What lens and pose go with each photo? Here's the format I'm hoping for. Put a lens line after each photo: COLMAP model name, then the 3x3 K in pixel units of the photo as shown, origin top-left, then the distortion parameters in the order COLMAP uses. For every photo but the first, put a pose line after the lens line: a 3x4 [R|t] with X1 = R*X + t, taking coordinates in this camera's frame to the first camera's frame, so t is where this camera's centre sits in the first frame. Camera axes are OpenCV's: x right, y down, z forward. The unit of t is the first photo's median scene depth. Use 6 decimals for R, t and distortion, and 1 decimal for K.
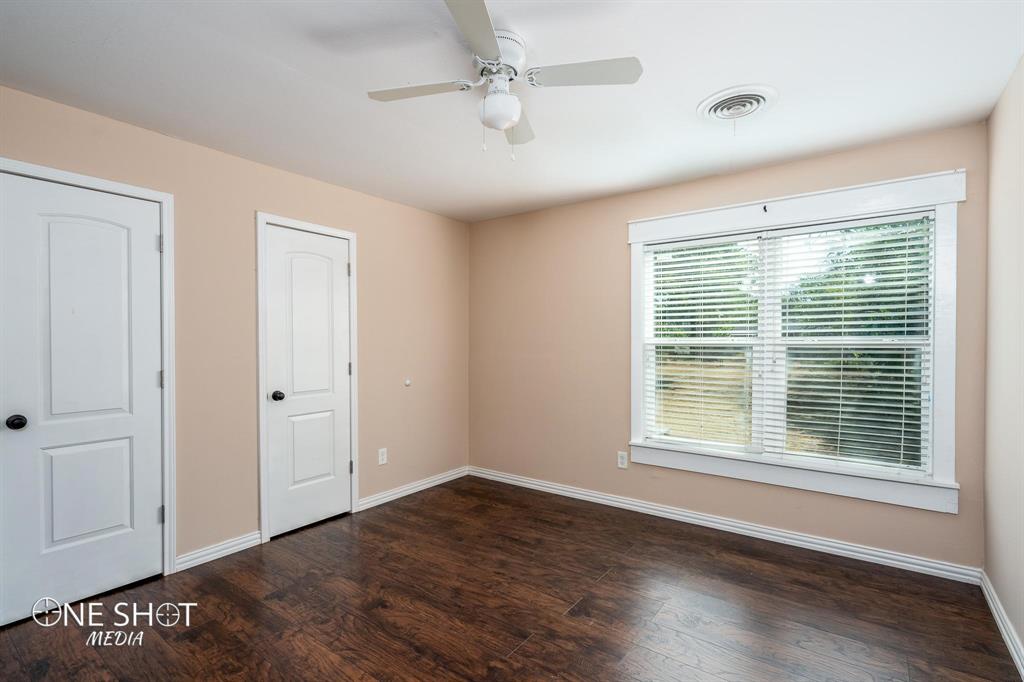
lens RADIAL K [[470.0, 0, 474.8], [0, 470.0, 342.3], [0, 0, 1]] dist [-0.008989, 0.003401]
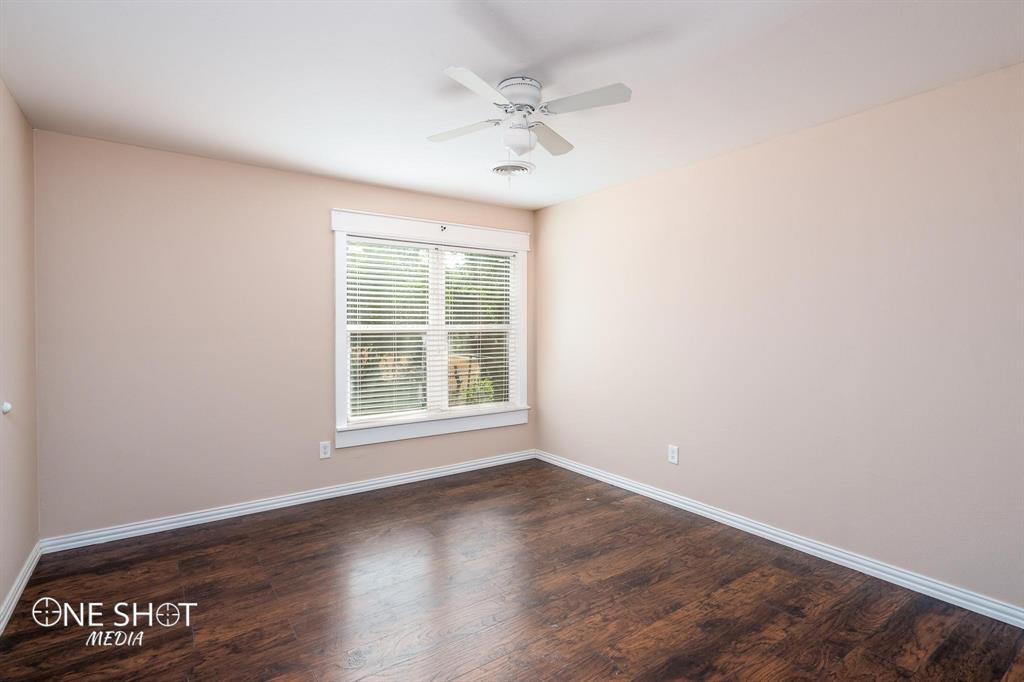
lens RADIAL K [[519.6, 0, 515.7], [0, 519.6, 334.4], [0, 0, 1]] dist [0.013349, 0.001132]
pose [[0.293246, -0.012923, 0.955950, -0.699161], [0.008243, 0.999906, 0.010989, 0.002038], [-0.956001, 0.004657, 0.293325, 0.348101]]
